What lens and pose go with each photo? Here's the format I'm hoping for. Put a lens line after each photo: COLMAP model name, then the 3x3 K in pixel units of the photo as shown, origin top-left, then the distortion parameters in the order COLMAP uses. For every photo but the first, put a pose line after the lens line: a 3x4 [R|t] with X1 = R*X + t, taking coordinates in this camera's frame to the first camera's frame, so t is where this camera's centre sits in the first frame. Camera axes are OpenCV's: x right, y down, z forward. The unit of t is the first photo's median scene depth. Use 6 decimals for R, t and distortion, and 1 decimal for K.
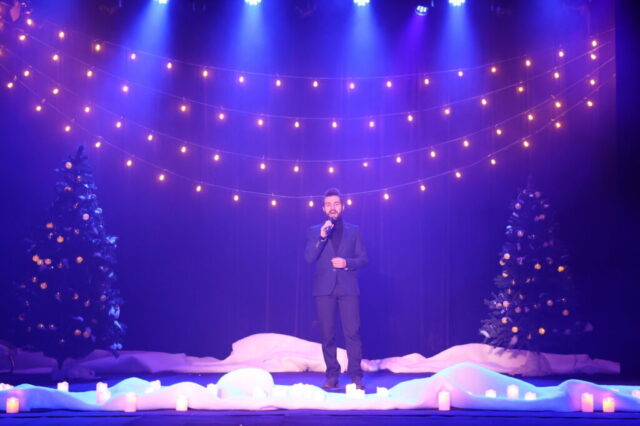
lens RADIAL K [[1359.2, 0, 351.3], [0, 1359.2, 223.9], [0, 0, 1]] dist [0.273586, 0.000000]
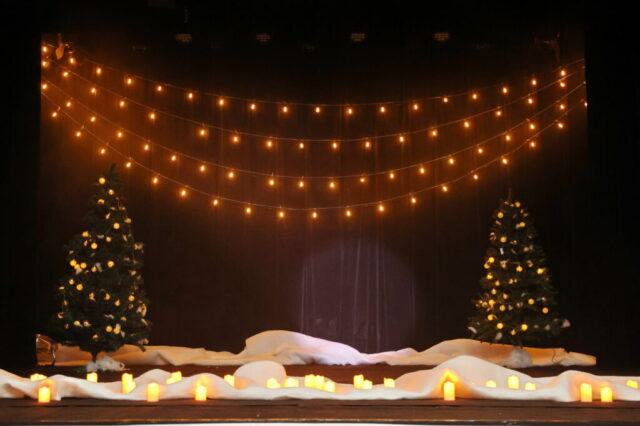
lens RADIAL K [[1095.6, 0, 305.3], [0, 1095.6, 198.4], [0, 0, 1]] dist [0.110906, 0.000000]
pose [[0.999544, -0.006959, -0.029392, -0.011387], [0.005686, 0.999050, -0.043199, 0.011610], [0.029665, 0.043012, 0.998634, 0.098379]]
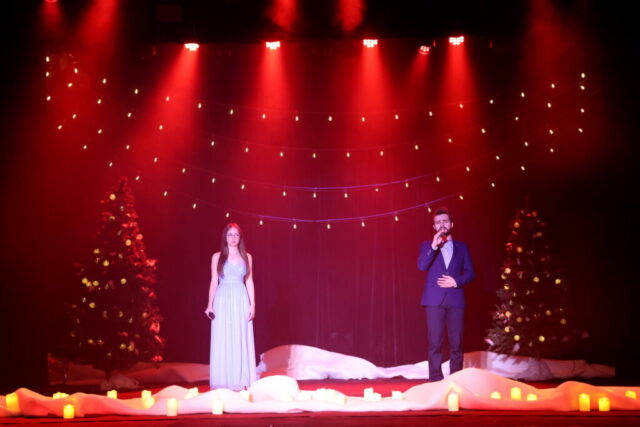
lens RADIAL K [[1248.7, 0, 319.2], [0, 1248.7, 212.6], [0, 0, 1]] dist [0.273609, 0.000000]
pose [[0.999123, -0.021462, -0.035965, -0.000318], [0.020538, 0.999454, -0.025866, -0.000035], [0.036501, 0.025105, 0.999018, -0.018348]]
